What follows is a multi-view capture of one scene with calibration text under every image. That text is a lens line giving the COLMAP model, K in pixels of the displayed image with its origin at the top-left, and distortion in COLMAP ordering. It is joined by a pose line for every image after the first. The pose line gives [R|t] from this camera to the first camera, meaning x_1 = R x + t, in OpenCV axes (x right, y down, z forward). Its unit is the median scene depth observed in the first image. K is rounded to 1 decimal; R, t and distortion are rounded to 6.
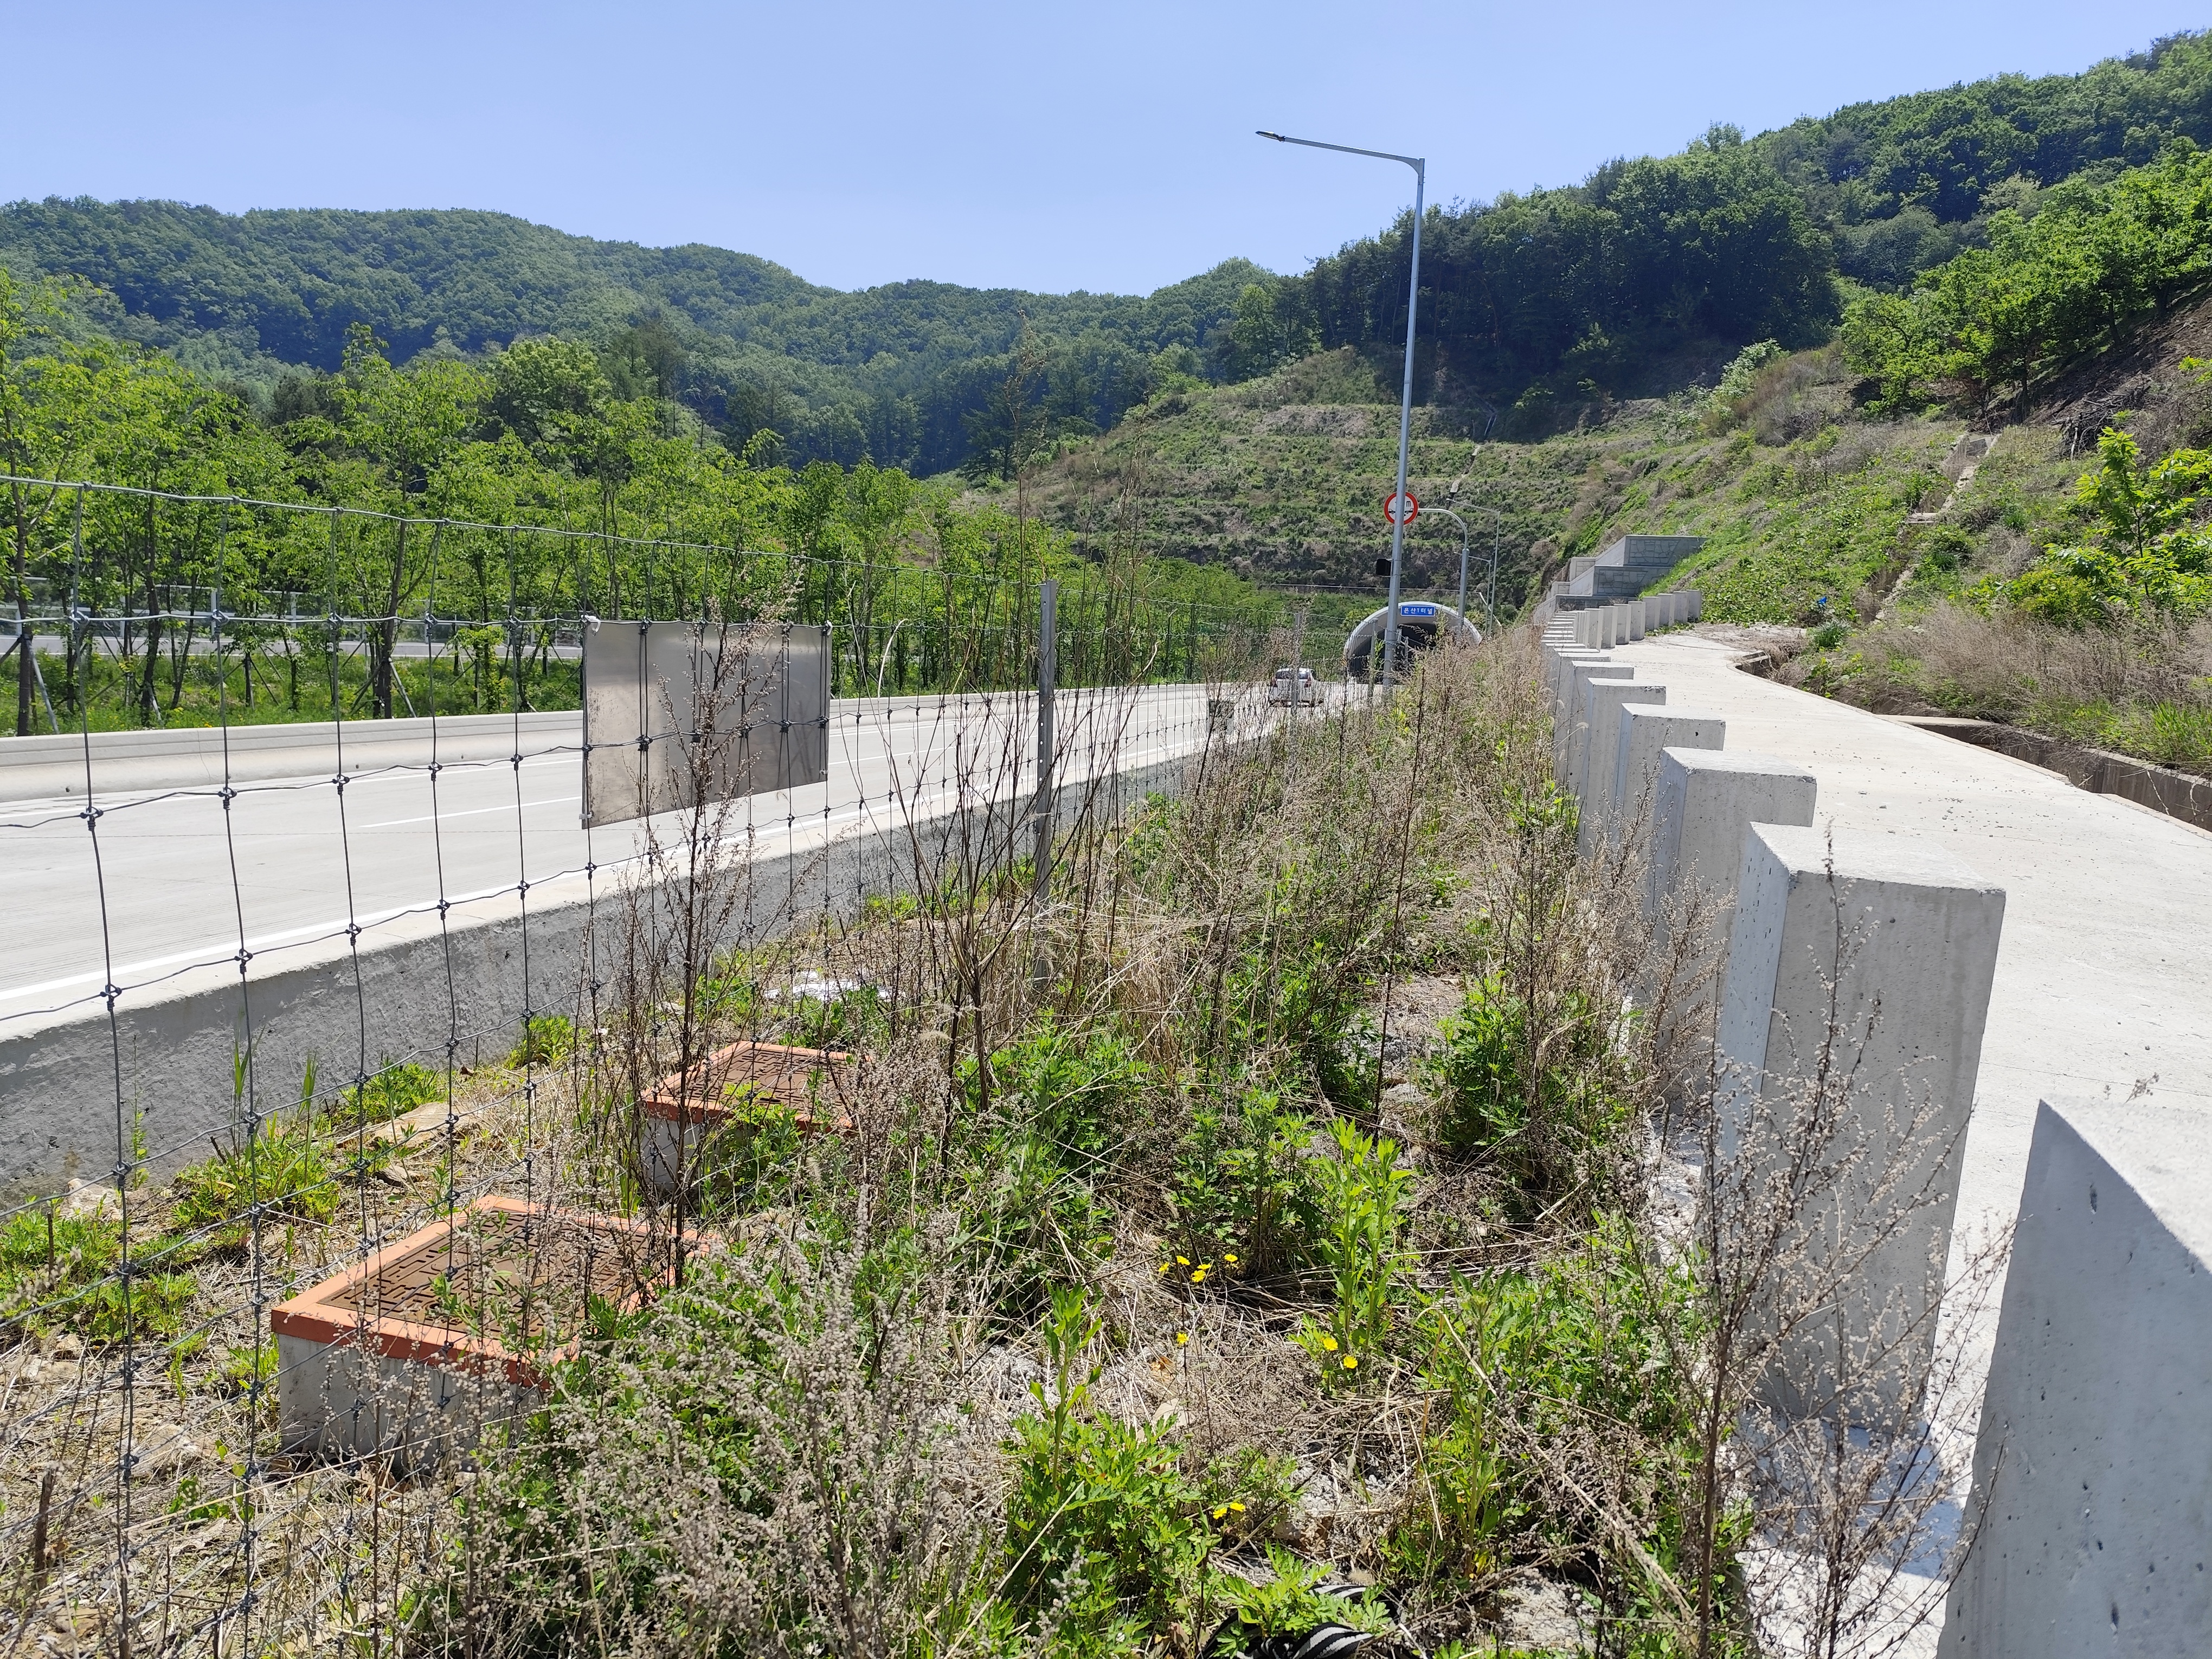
lens RADIAL K [[1523.6, 0, 1109.1], [0, 1523.6, 814.0], [0, 0, 1]] dist [0.042927, -0.045217]
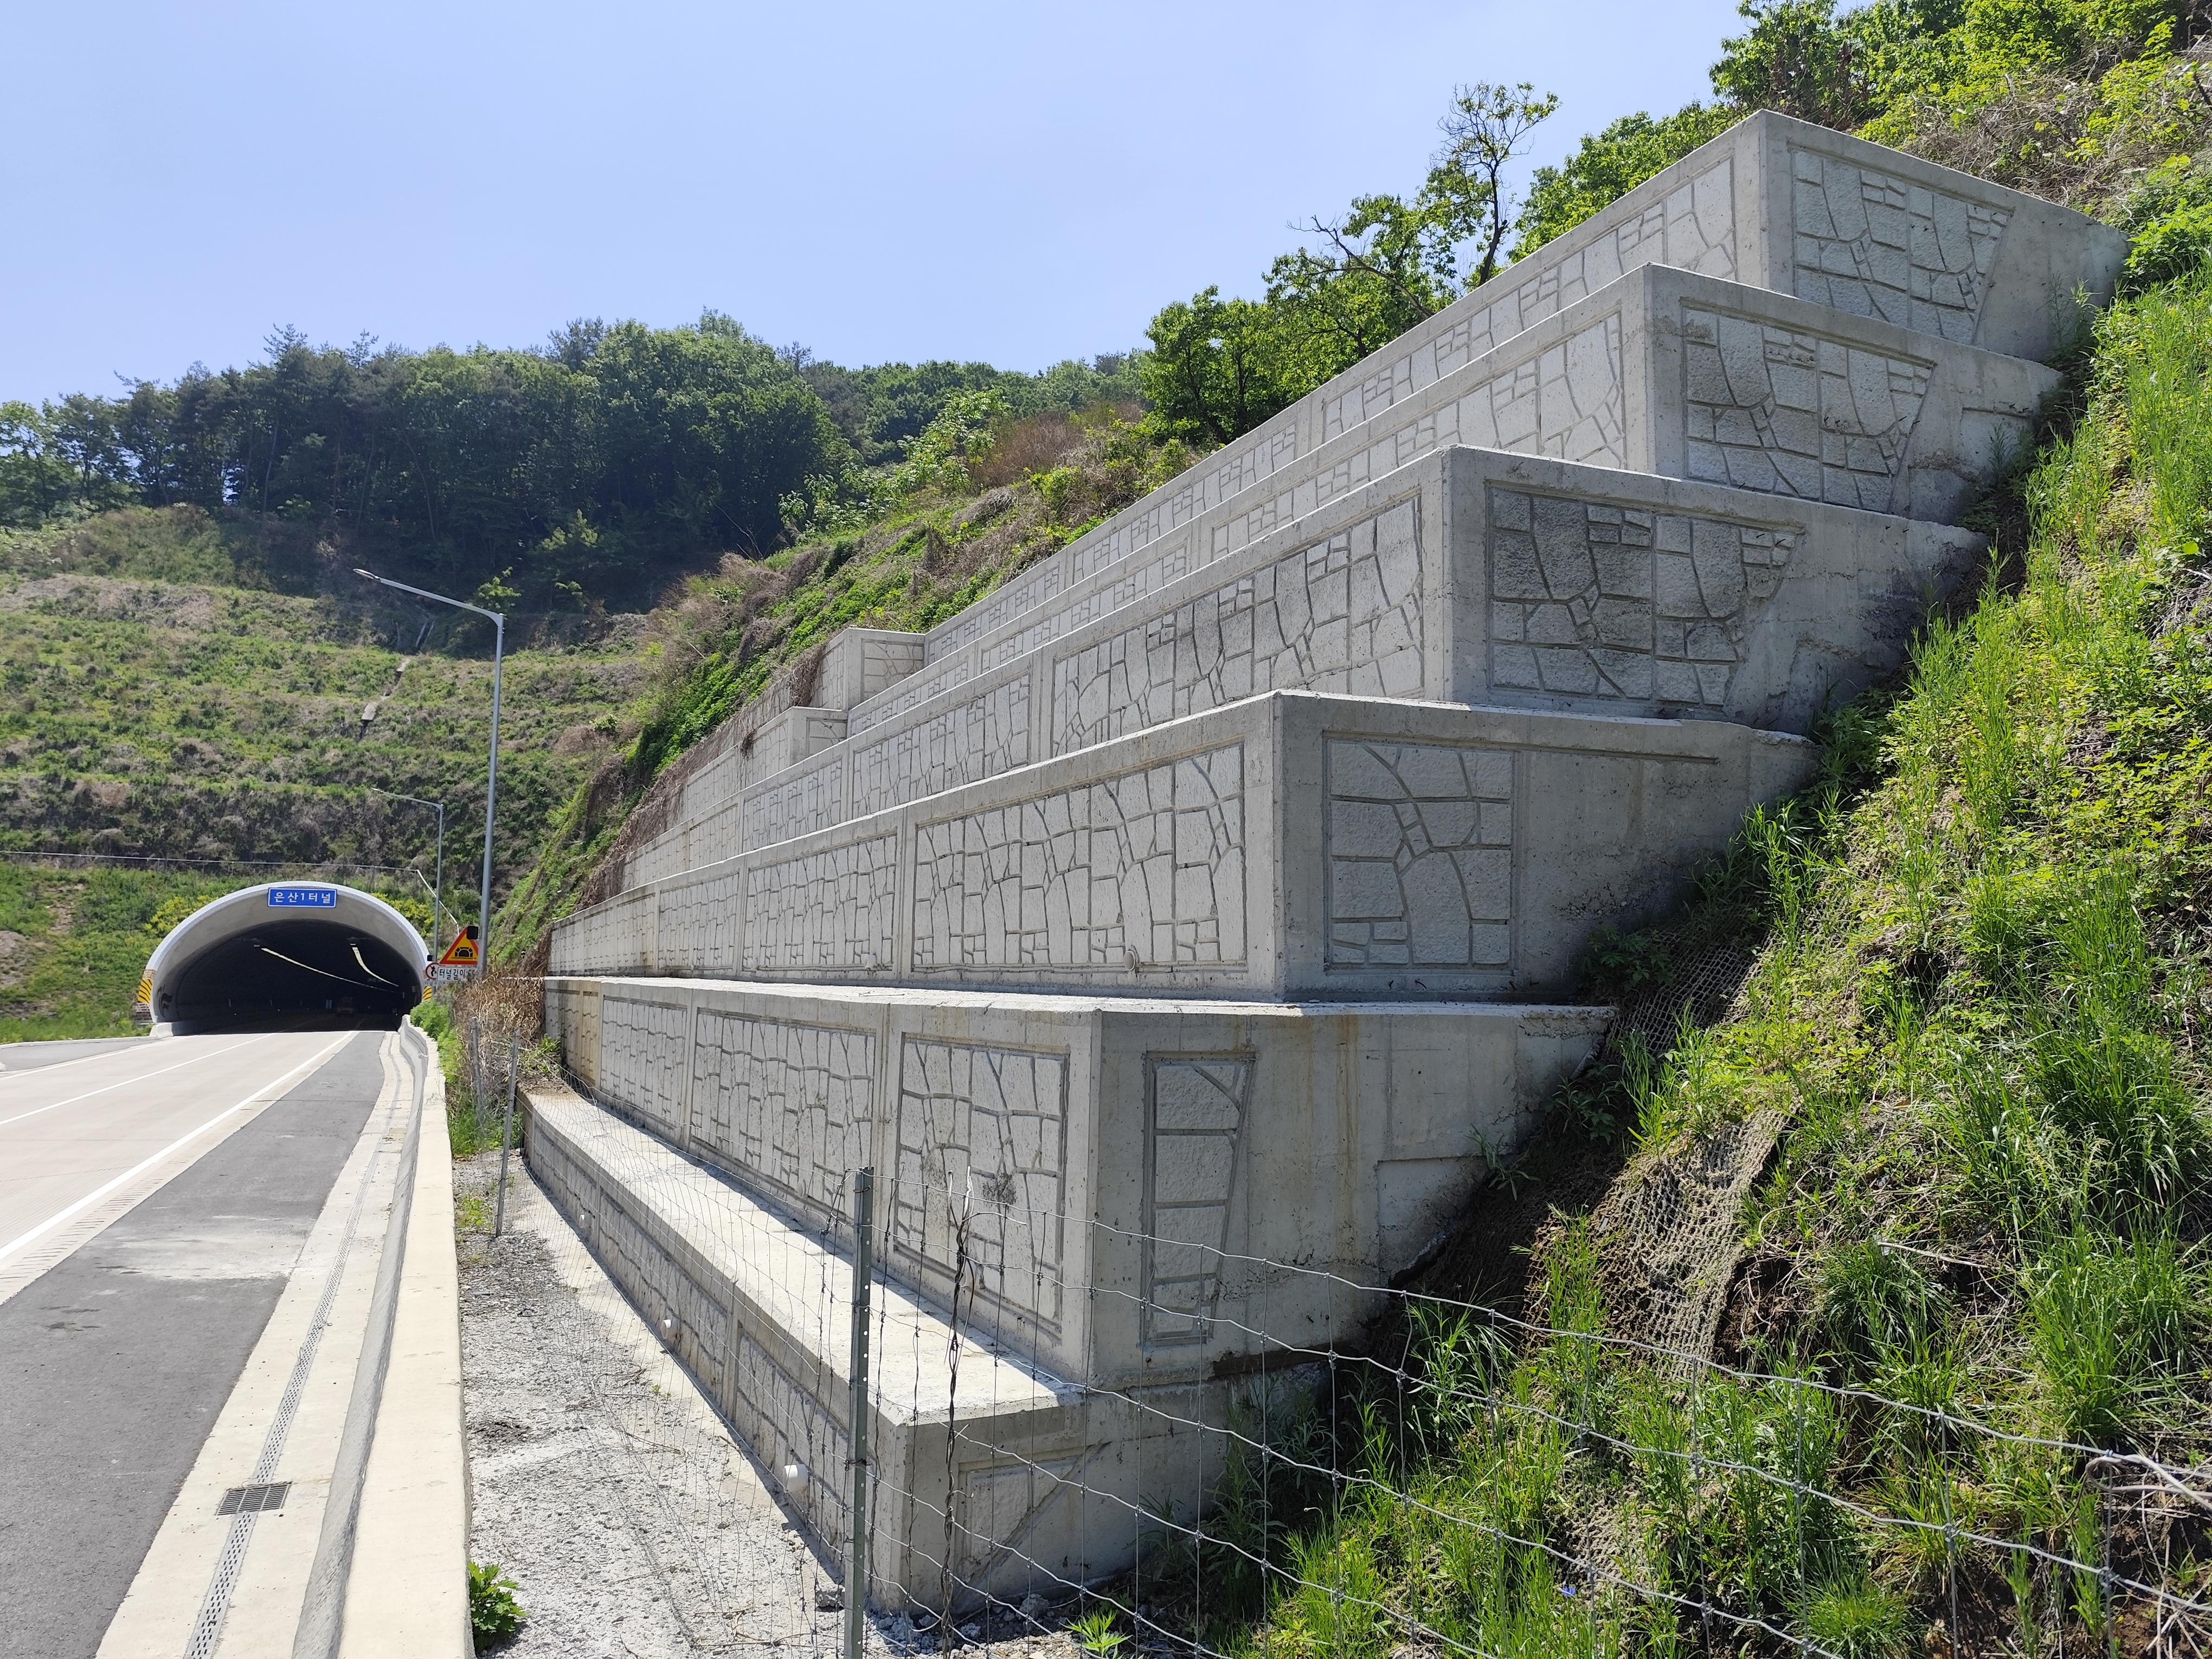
lens RADIAL K [[1541.7, 0, 1114.1], [0, 1541.7, 791.7], [0, 0, 1]] dist [0.014030, -0.007814]
pose [[0.782328, 0.040541, 0.621546, 0.073582], [0.093809, 0.978828, -0.181921, -0.036198], [-0.615762, 0.200629, 0.761961, 0.341961]]
